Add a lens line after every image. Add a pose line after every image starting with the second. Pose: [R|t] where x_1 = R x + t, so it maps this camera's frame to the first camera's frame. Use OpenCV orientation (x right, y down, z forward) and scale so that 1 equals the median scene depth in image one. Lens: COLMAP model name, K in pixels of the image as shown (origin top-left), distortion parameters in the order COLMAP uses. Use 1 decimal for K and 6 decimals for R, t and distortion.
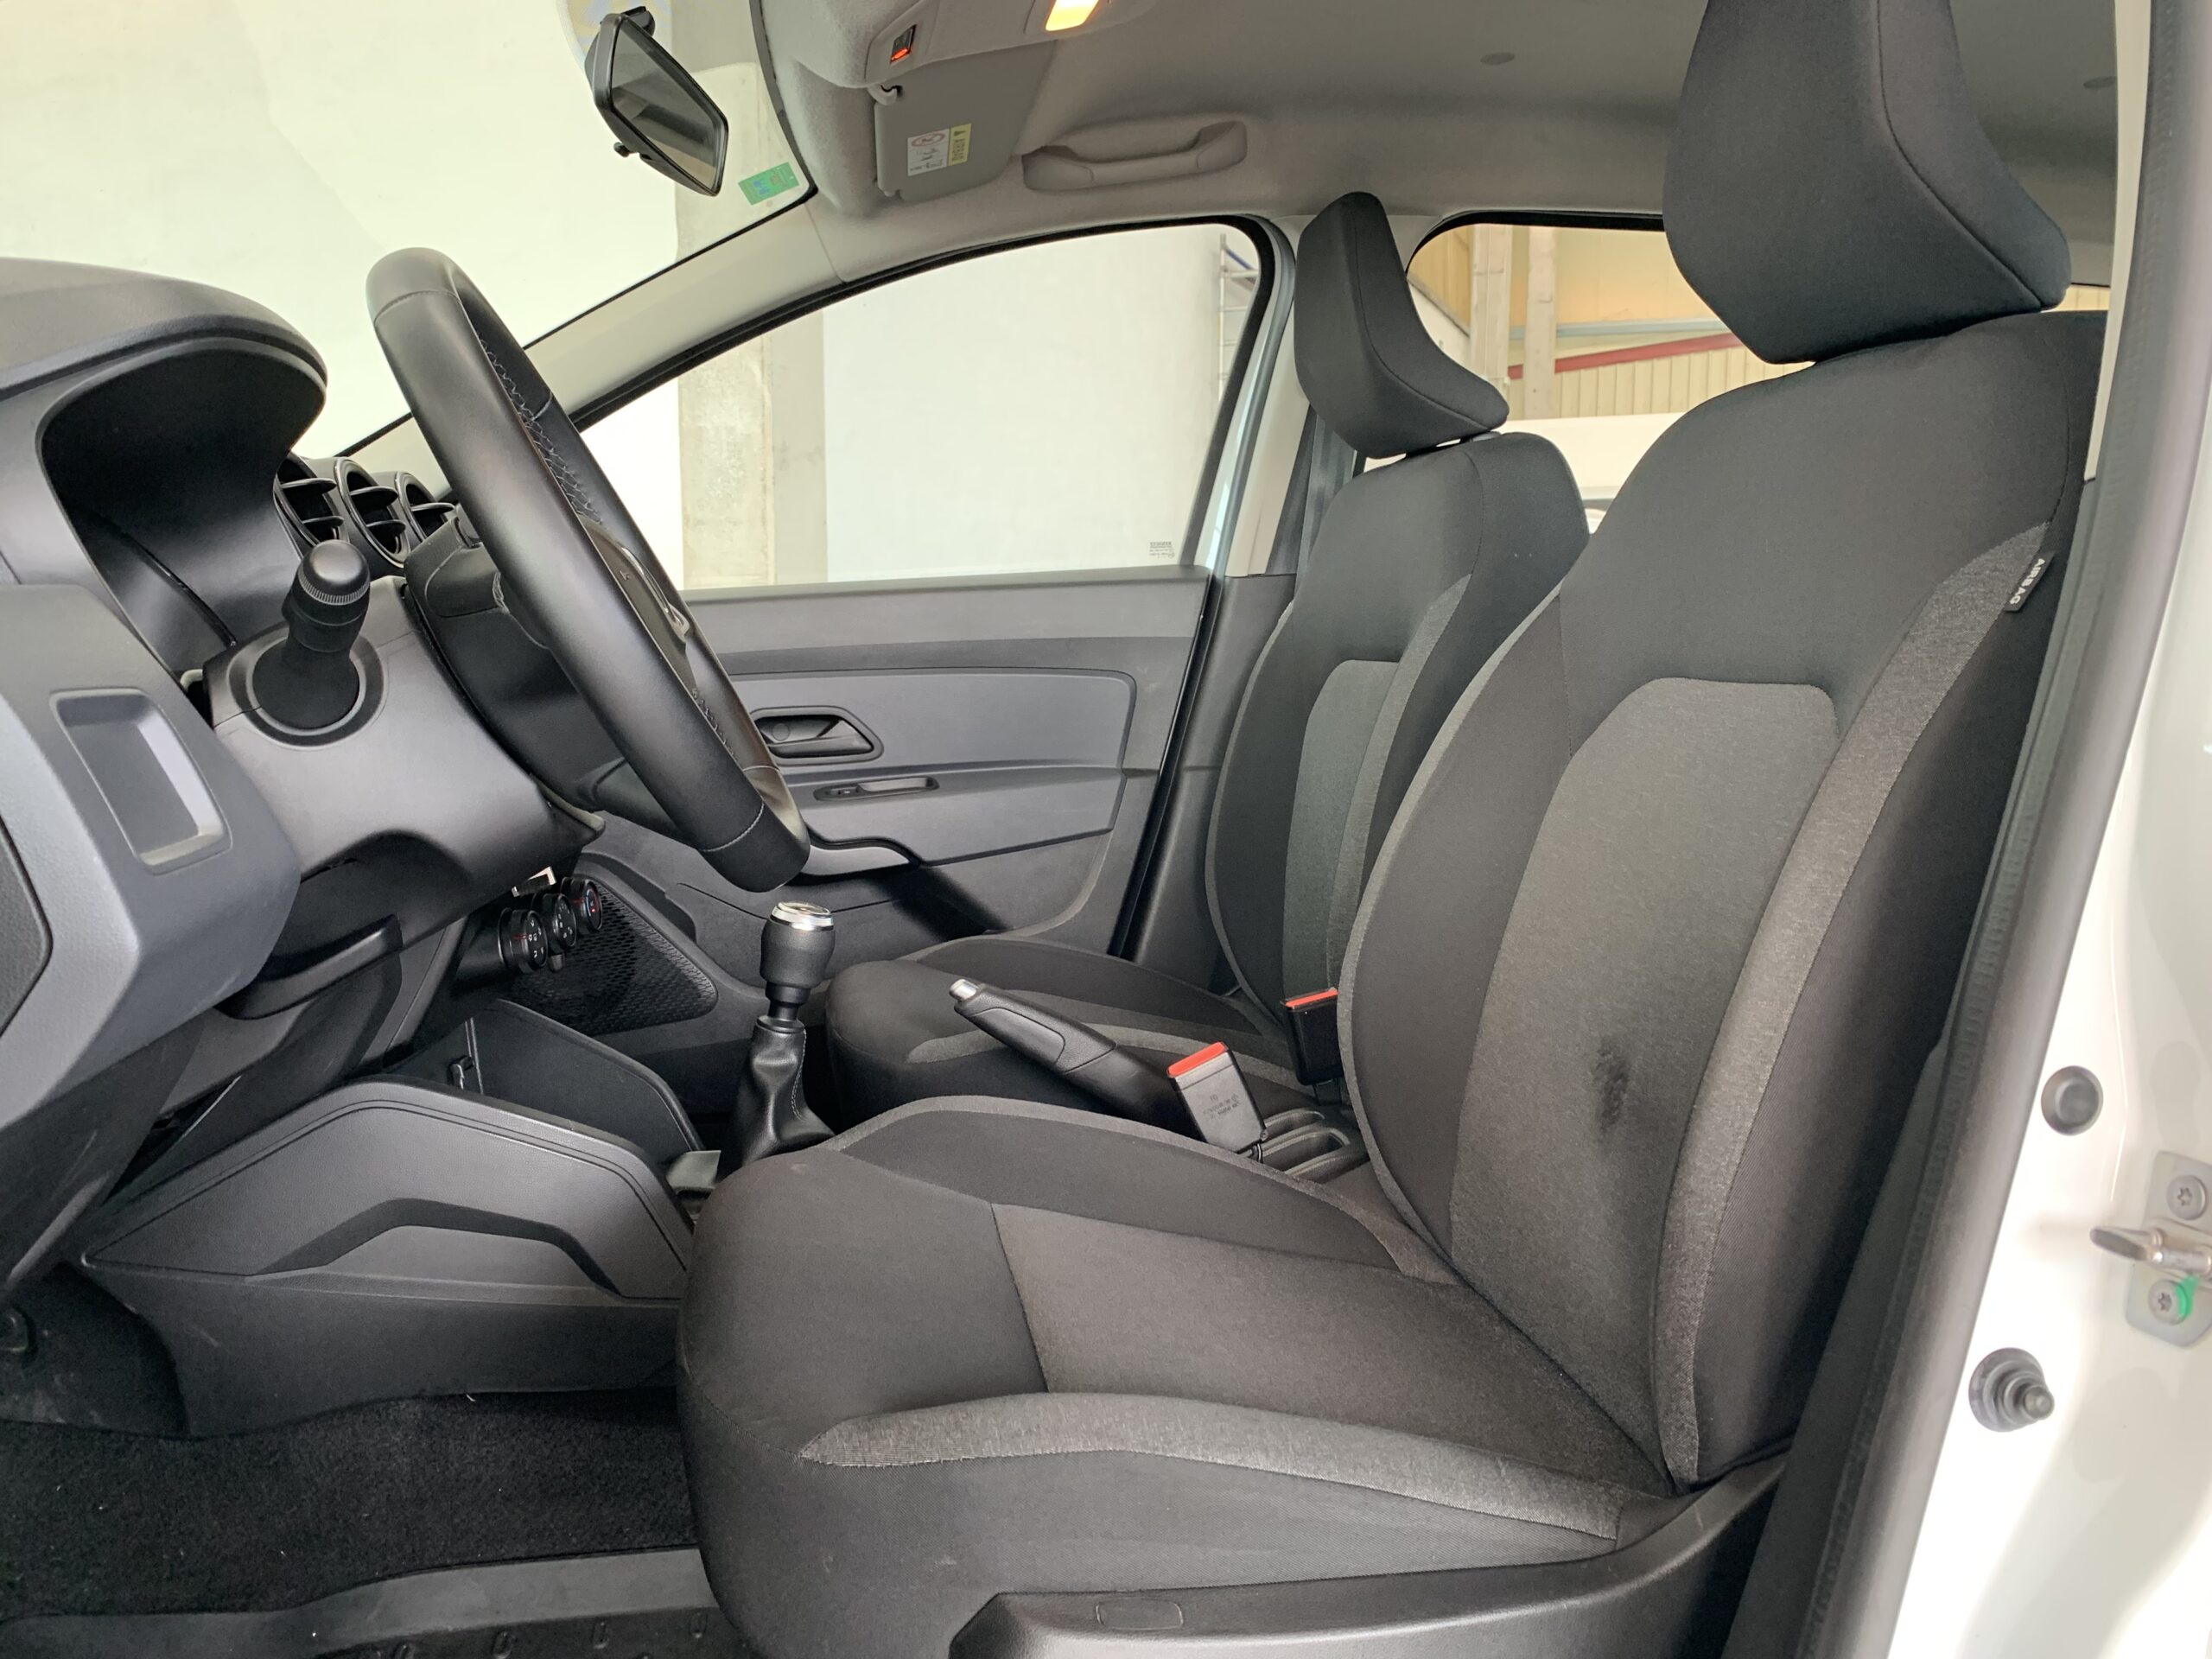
lens RADIAL K [[1668.5, 0, 1106.0], [0, 1668.5, 829.5], [0, 0, 1]] dist [-0.004482, 0.000037]
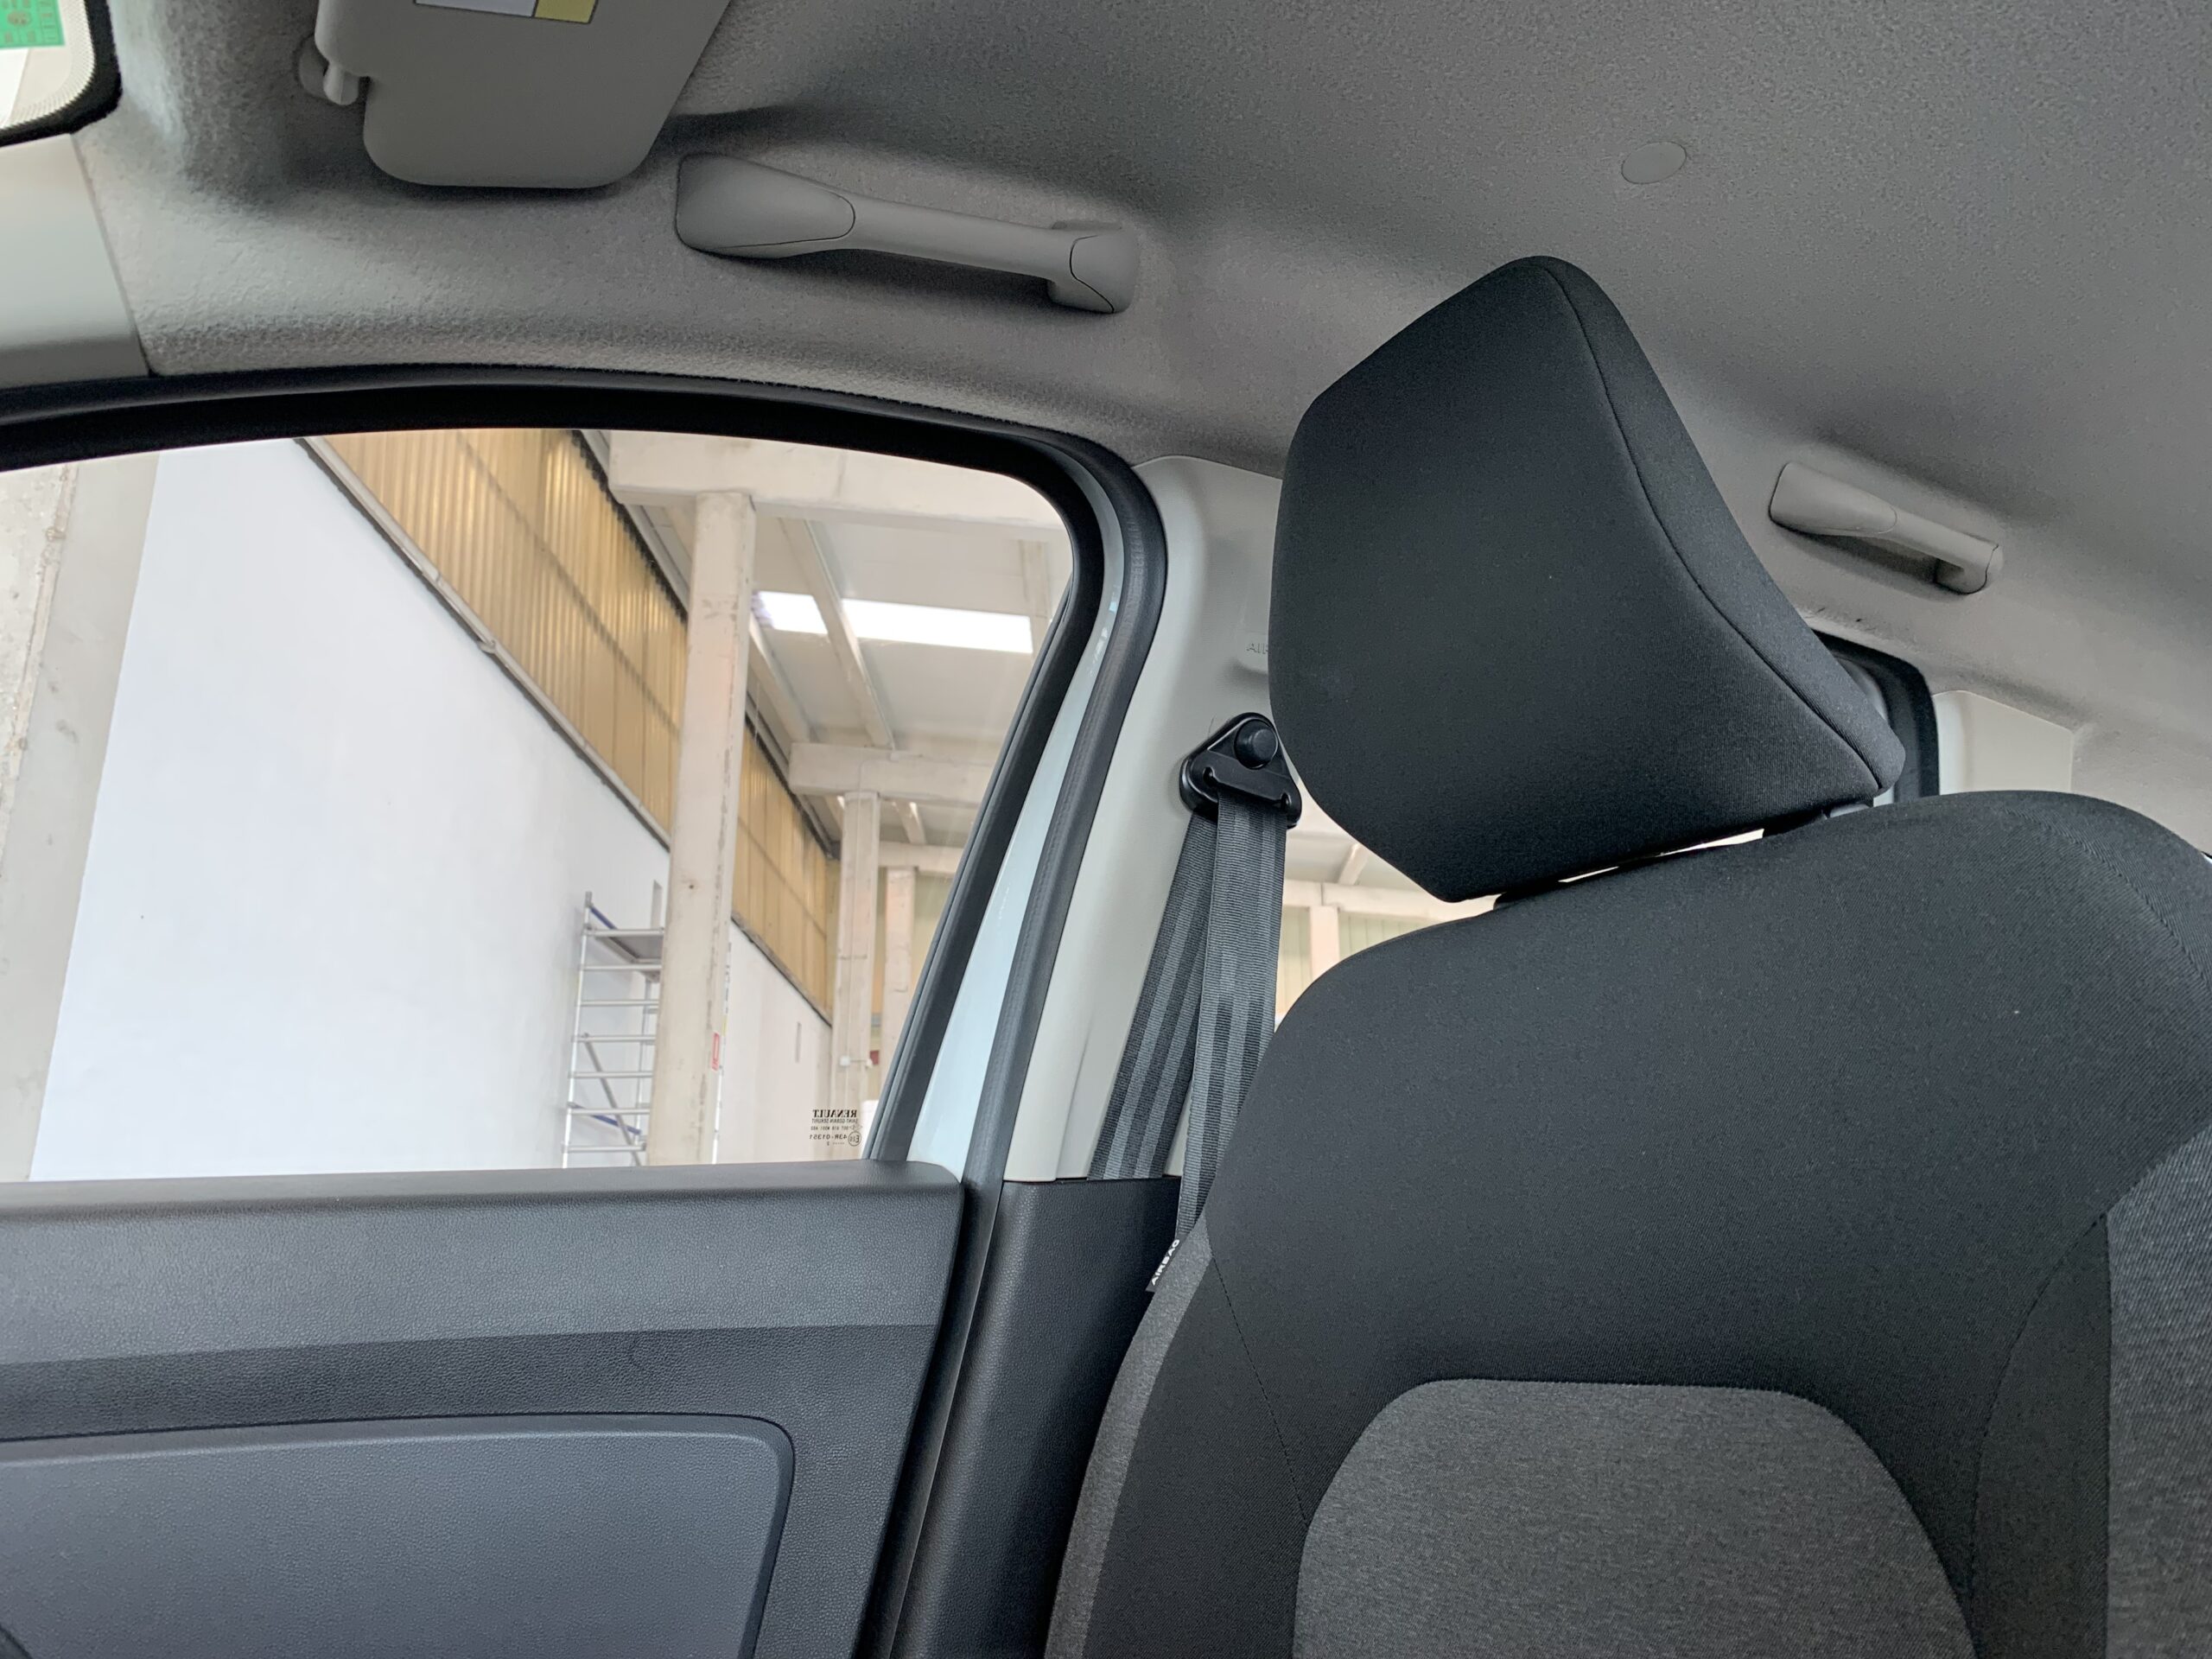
lens RADIAL K [[1668.5, 0, 1106.0], [0, 1668.5, 829.5], [0, 0, 1]] dist [-0.004482, 0.000037]
pose [[0.923312, 0.093418, 0.372517, -0.078580], [0.063229, 0.919754, -0.387370, -0.062691], [-0.378811, 0.381217, 0.843312, 0.566433]]
